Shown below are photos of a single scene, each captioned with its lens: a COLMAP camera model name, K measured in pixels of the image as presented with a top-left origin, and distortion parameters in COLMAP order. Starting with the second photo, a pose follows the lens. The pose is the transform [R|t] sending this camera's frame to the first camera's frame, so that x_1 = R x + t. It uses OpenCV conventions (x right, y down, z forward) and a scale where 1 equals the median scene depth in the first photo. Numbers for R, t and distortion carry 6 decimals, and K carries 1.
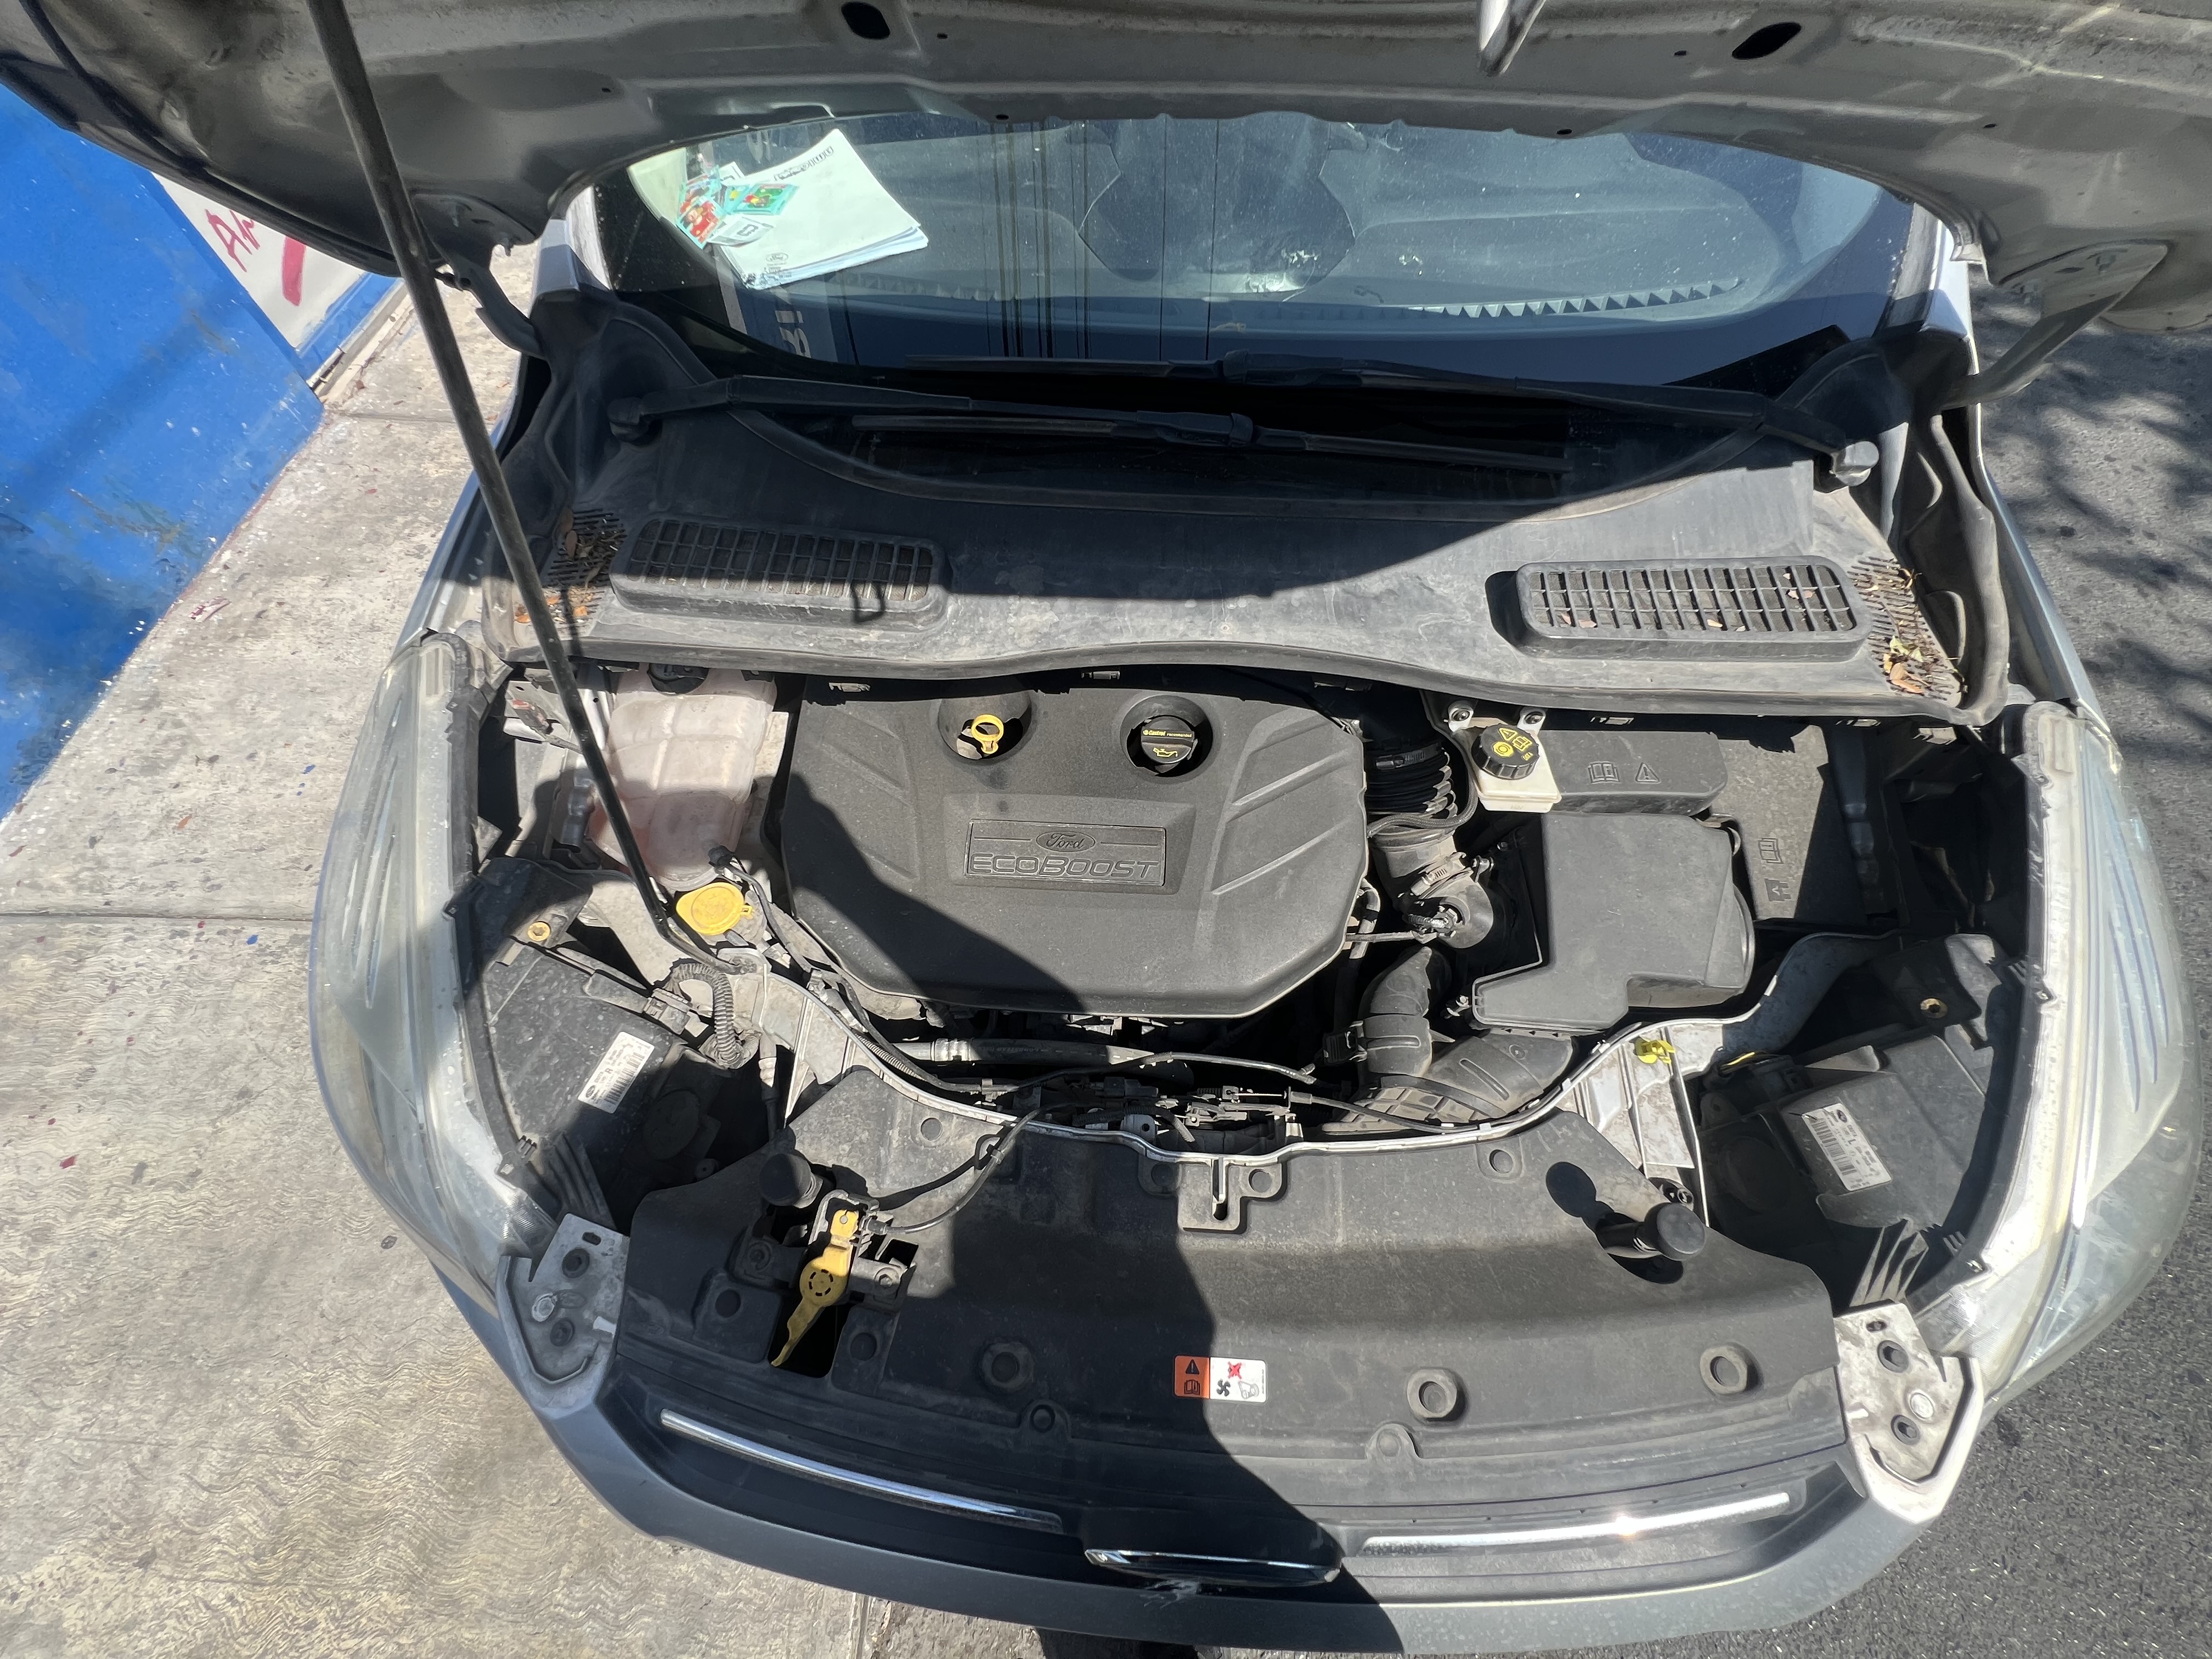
lens RADIAL K [[885.9, 0, 1106.0], [0, 885.9, 829.5], [0, 0, 1]] dist [-0.000371, -0.000160]
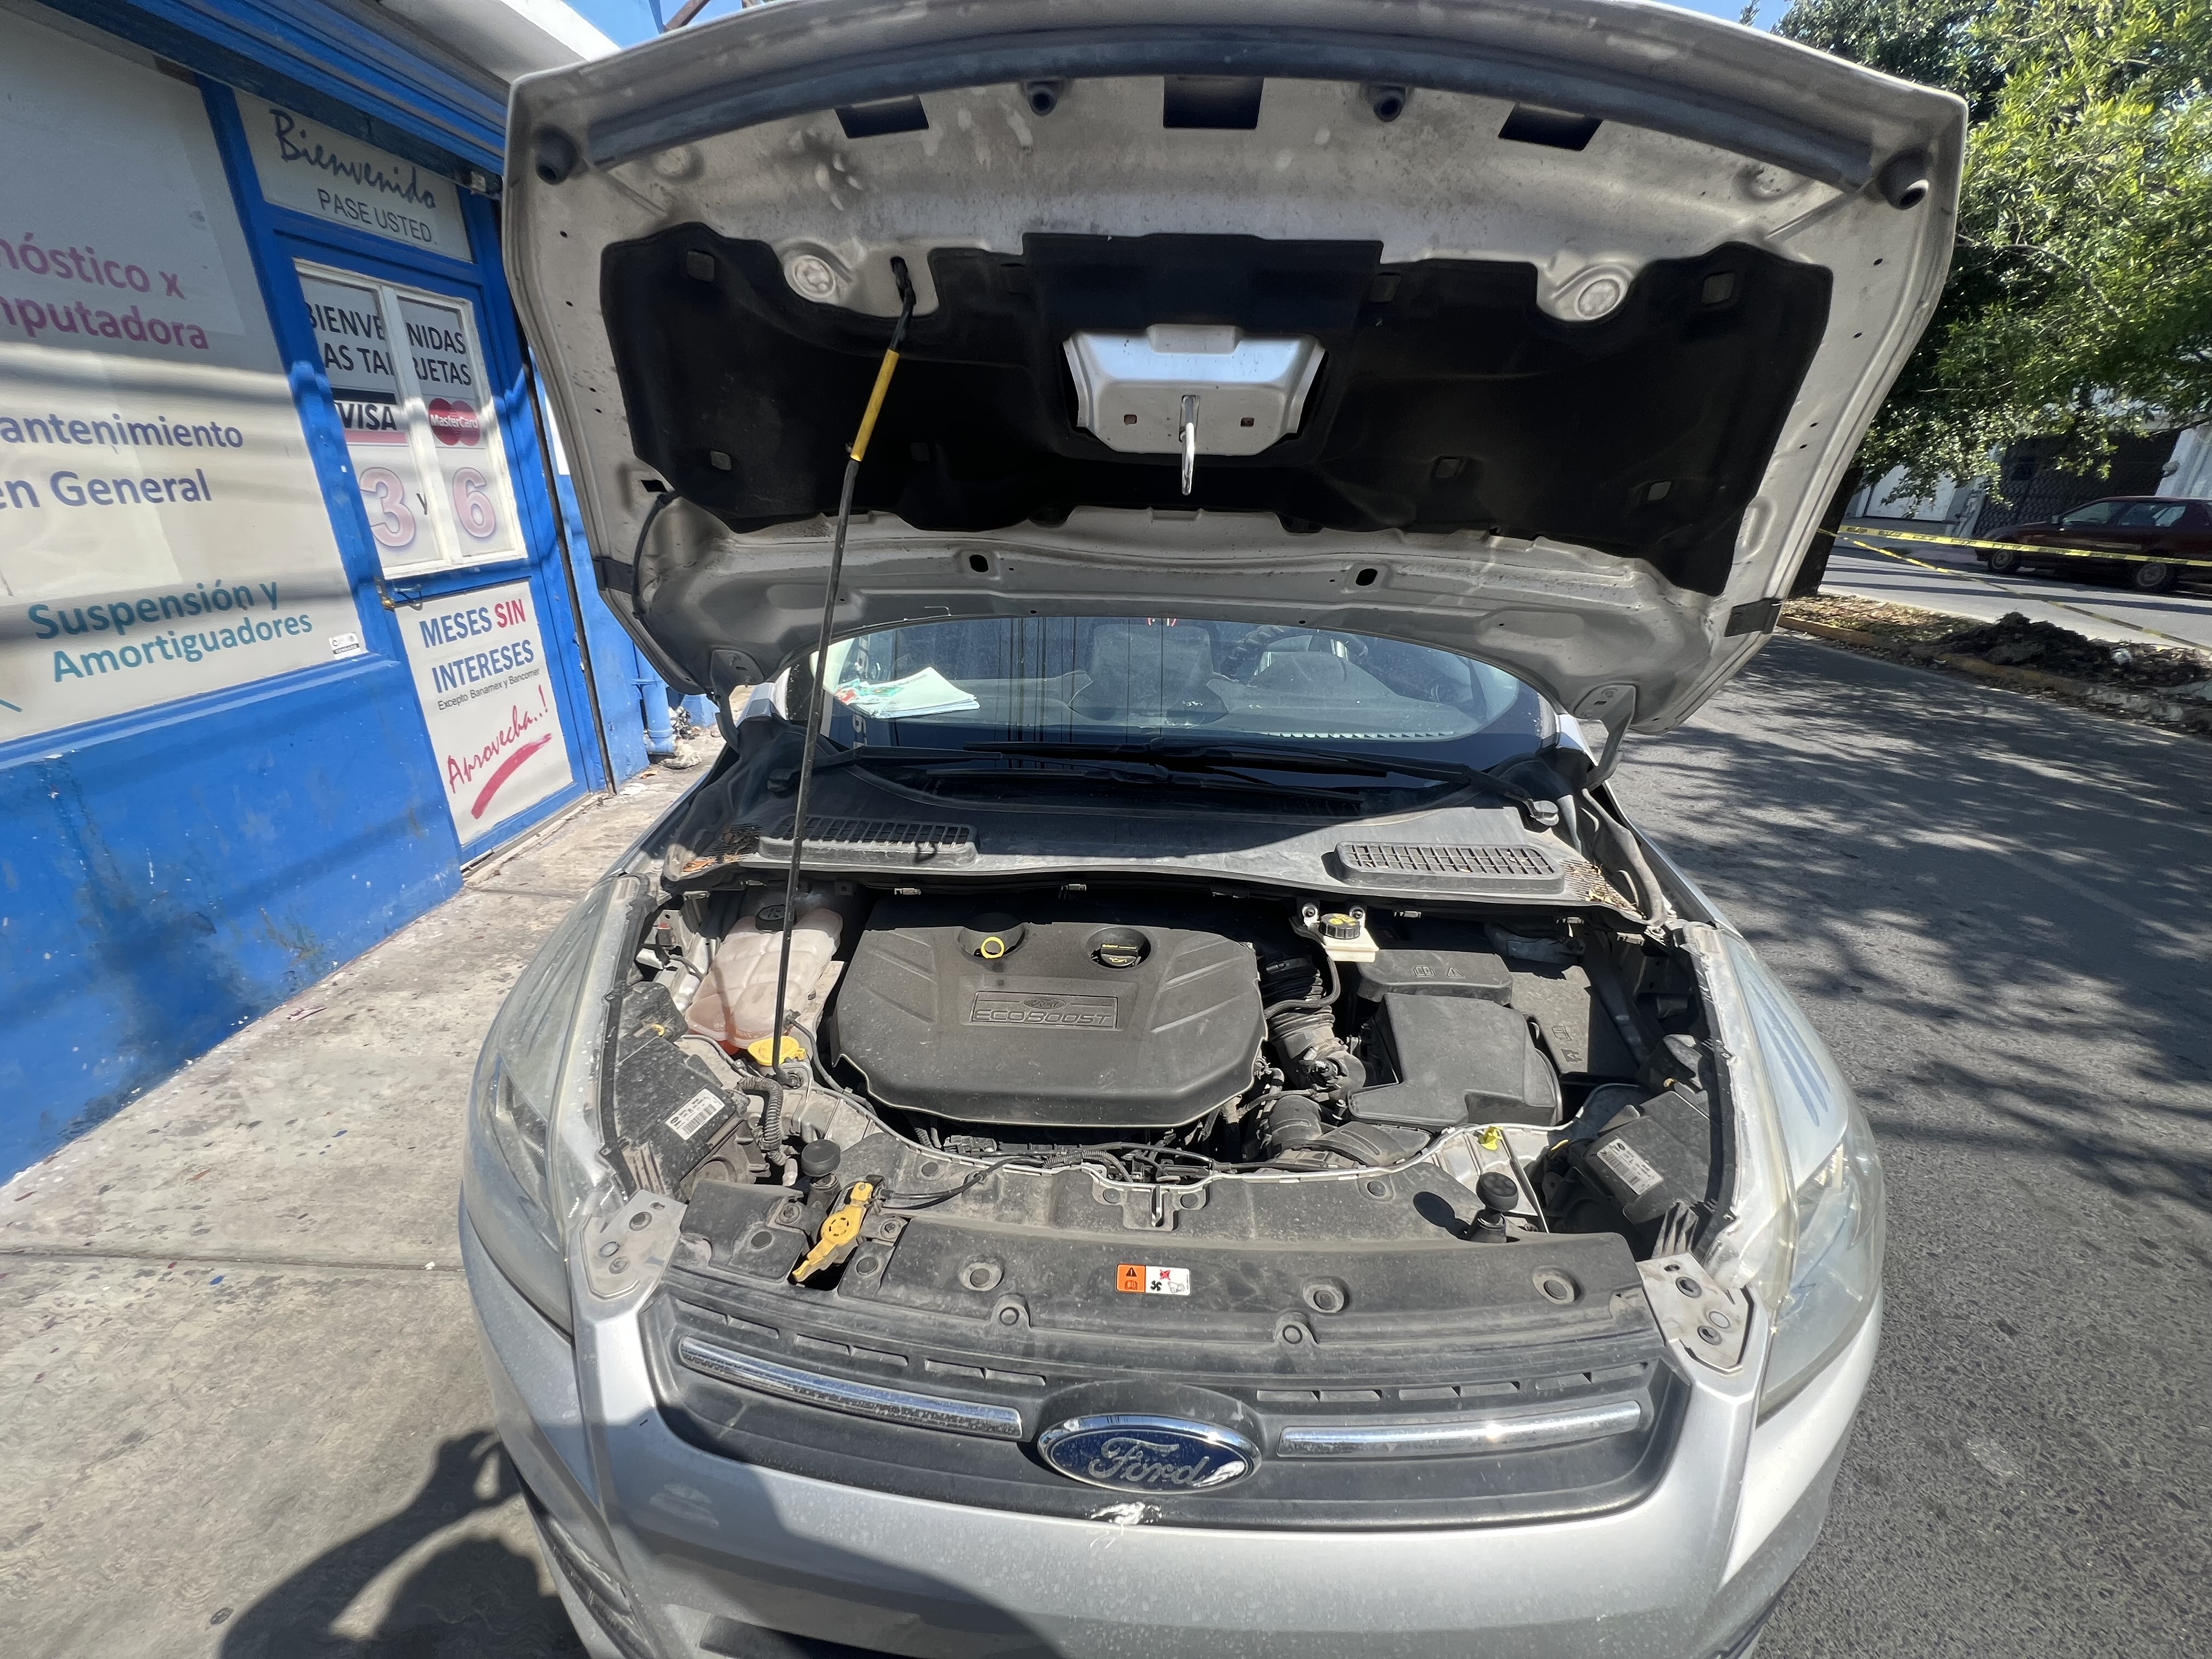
lens RADIAL K [[885.9, 0, 1106.0], [0, 885.9, 829.5], [0, 0, 1]] dist [-0.000371, -0.000160]
pose [[0.999557, 0.022198, 0.019818, 0.015595], [-0.006215, 0.807031, -0.590476, 0.579175], [-0.029101, 0.590092, 0.806812, -0.264393]]
